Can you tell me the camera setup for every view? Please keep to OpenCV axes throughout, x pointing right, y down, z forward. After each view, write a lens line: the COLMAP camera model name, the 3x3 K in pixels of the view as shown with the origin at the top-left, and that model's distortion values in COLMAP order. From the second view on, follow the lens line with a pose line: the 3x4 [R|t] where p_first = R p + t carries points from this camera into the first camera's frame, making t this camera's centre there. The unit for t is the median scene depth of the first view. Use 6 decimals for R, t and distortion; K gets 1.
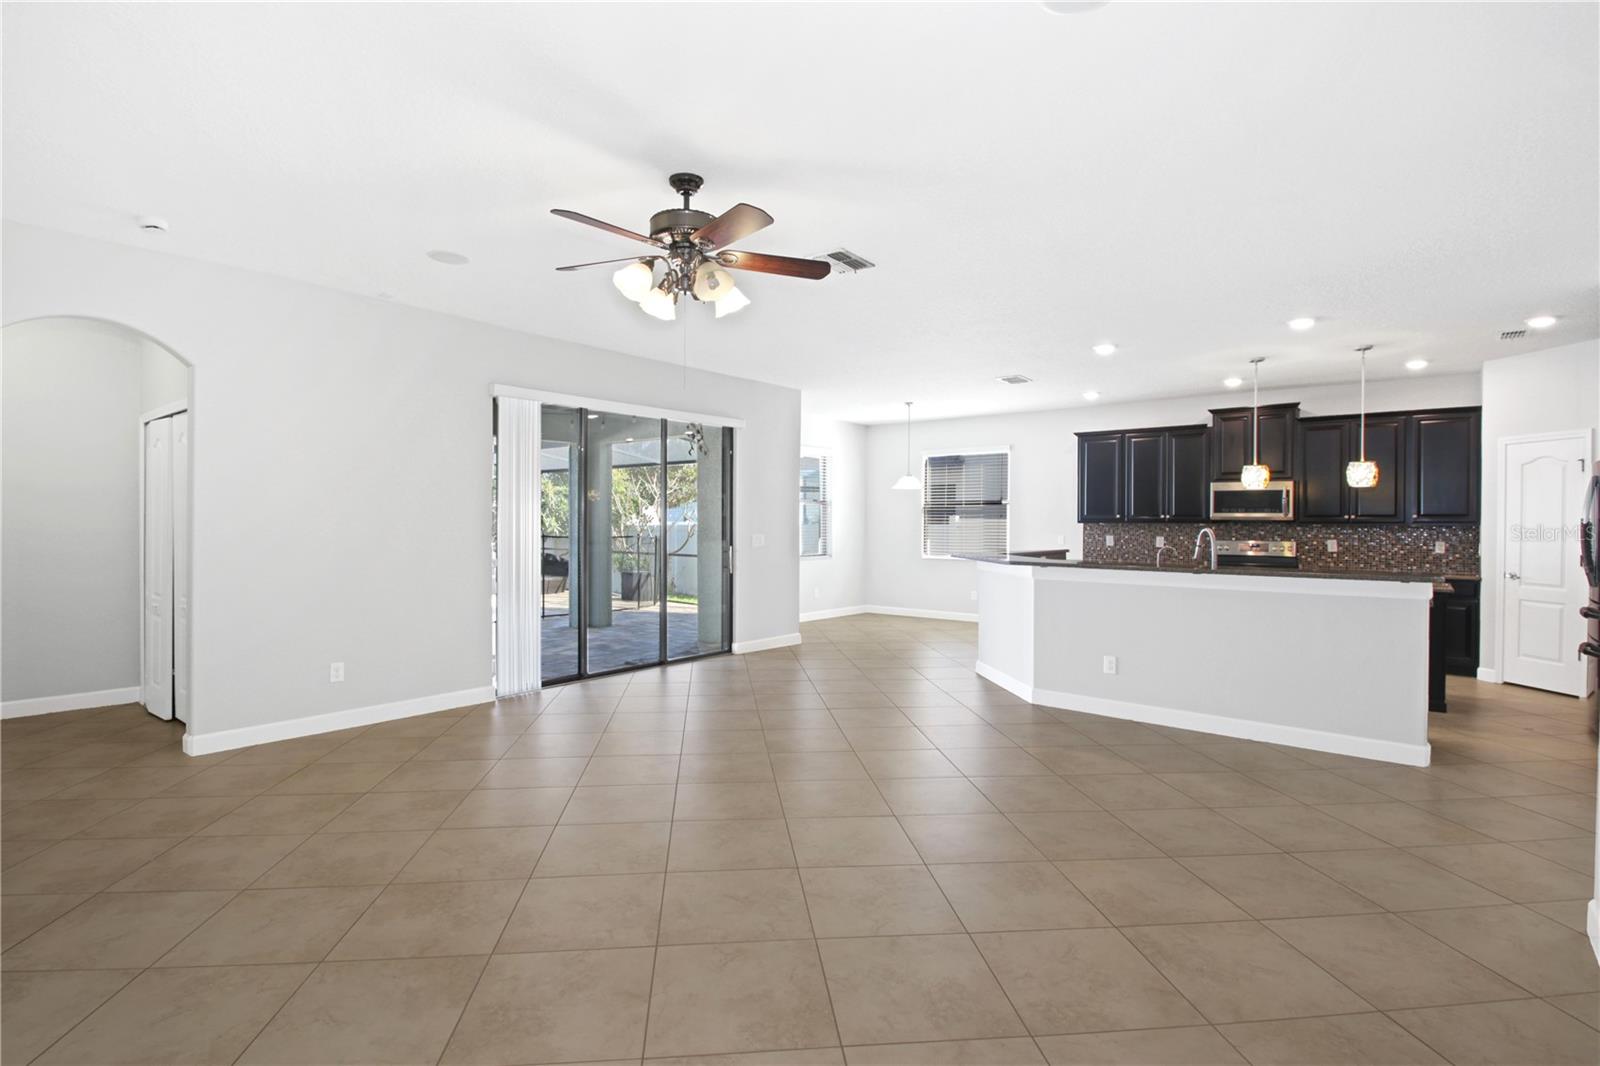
lens RADIAL K [[792.3, 0, 771.3], [0, 792.3, 532.0], [0, 0, 1]] dist [-0.002670, -0.001666]
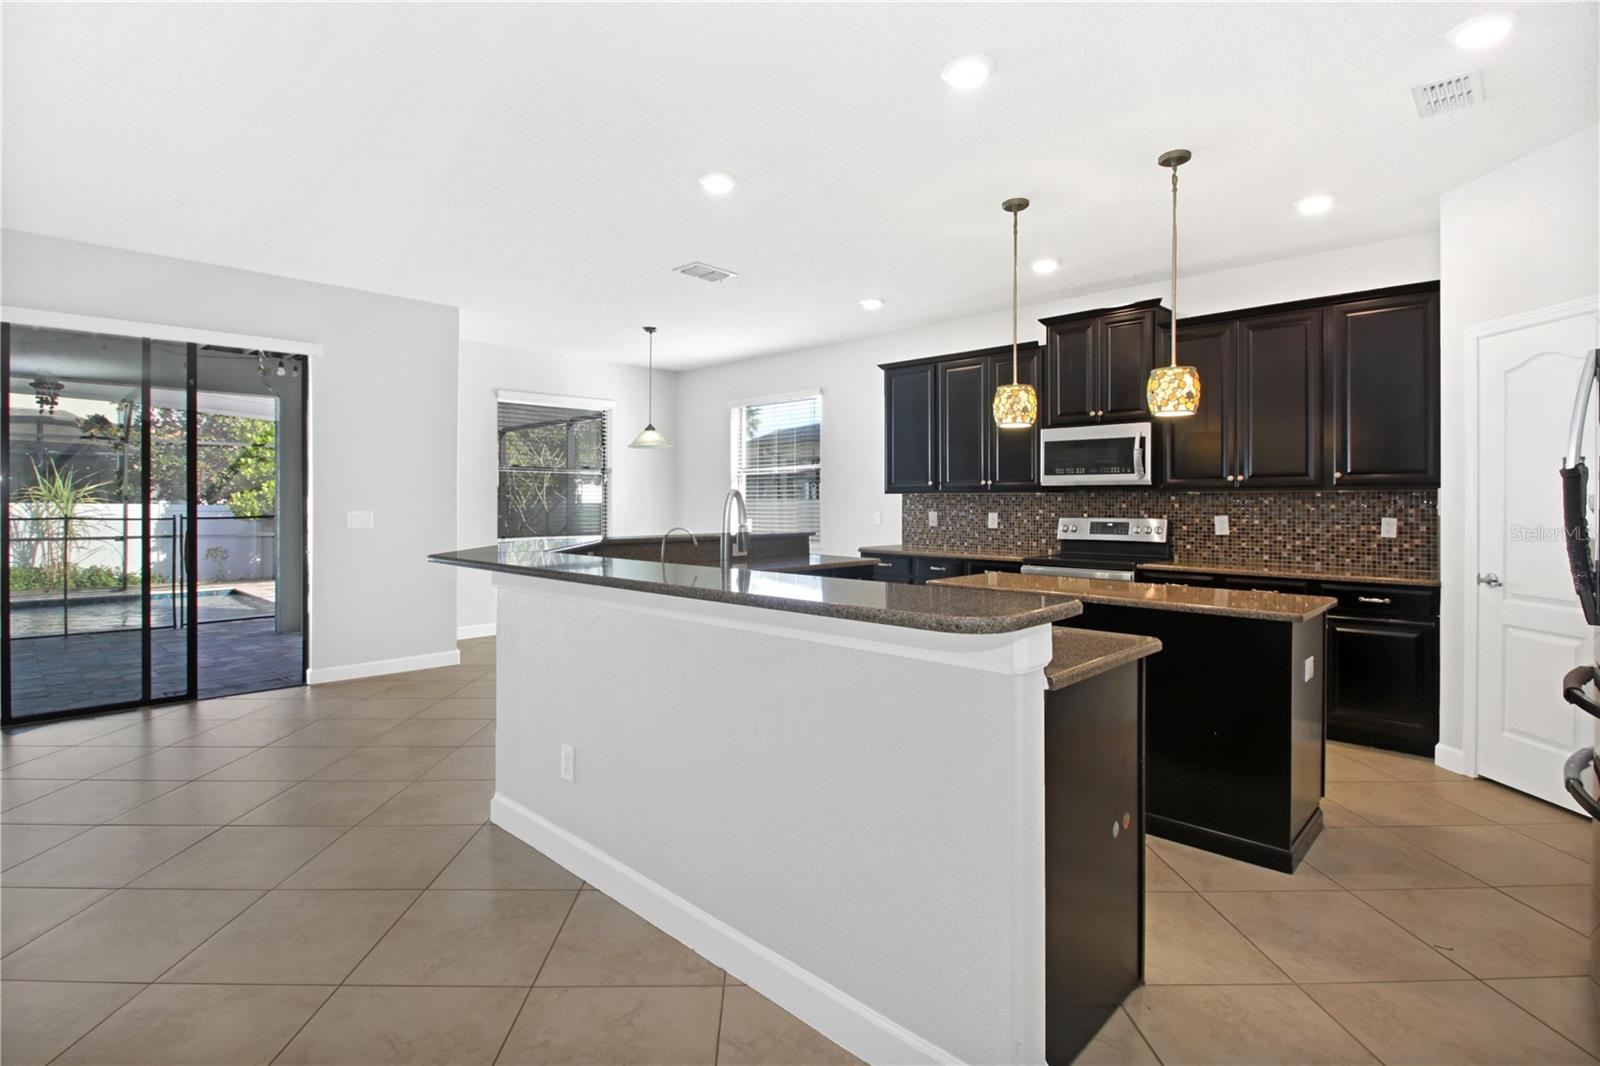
lens RADIAL K [[792.3, 0, 770.3], [0, 792.3, 501.0], [0, 0, 1]] dist [-0.002670, -0.001666]
pose [[0.996812, -0.004094, -0.079677, 0.404177], [0.002745, 0.999851, -0.017032, 0.007839], [0.079735, 0.016759, 0.996675, 0.347020]]
